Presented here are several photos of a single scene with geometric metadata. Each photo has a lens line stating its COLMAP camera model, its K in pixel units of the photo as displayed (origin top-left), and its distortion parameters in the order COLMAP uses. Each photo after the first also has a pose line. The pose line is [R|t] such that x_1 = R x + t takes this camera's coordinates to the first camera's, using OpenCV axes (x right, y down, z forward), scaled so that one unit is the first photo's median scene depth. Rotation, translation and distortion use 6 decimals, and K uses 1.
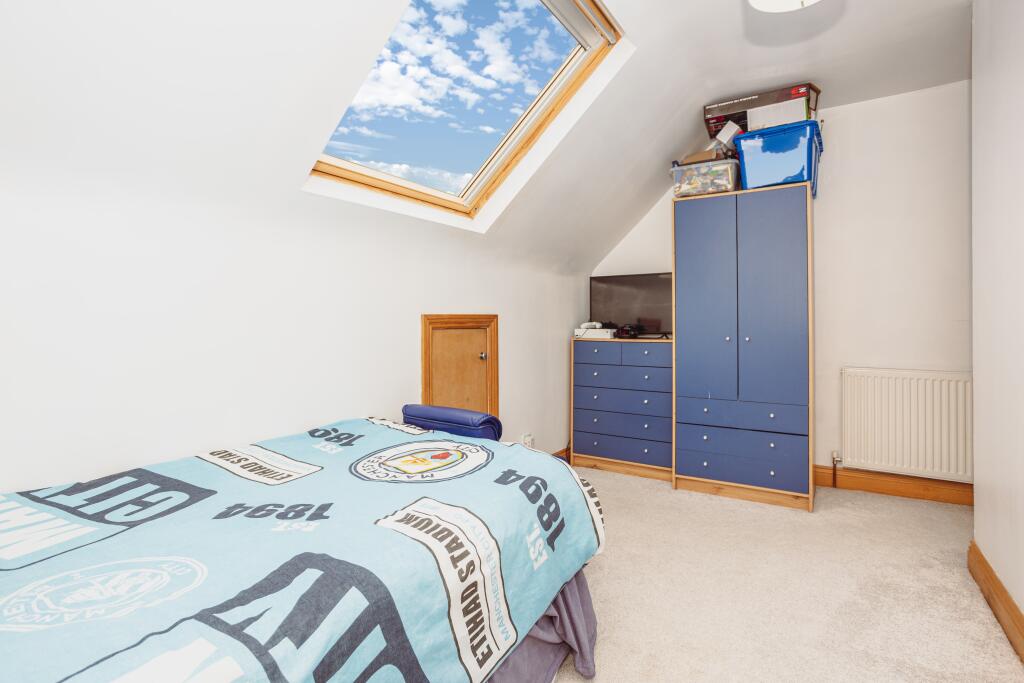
lens RADIAL K [[500.0, 0, 518.8], [0, 500.0, 316.2], [0, 0, 1]] dist [0.004259, 0.002921]
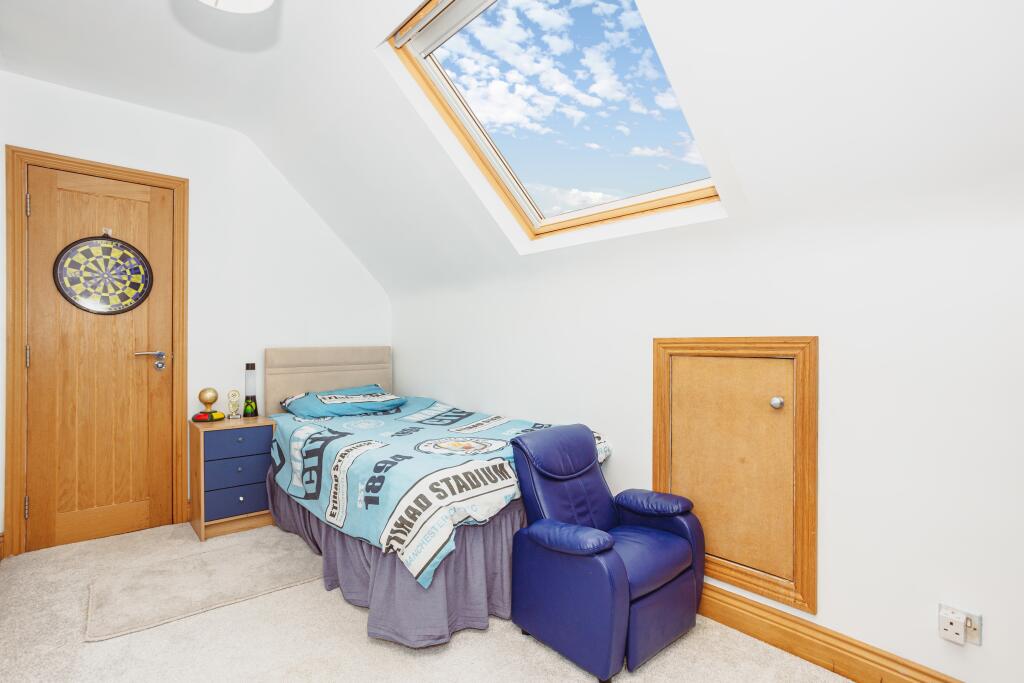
lens RADIAL K [[500.0, 0, 513.5], [0, 500.0, 342.7], [0, 0, 1]] dist [0.004259, 0.002921]
pose [[-0.276810, 0.008518, -0.960887, 0.677540], [0.000308, 0.999961, 0.008775, -0.001974], [0.960925, 0.002133, -0.276801, 0.937344]]
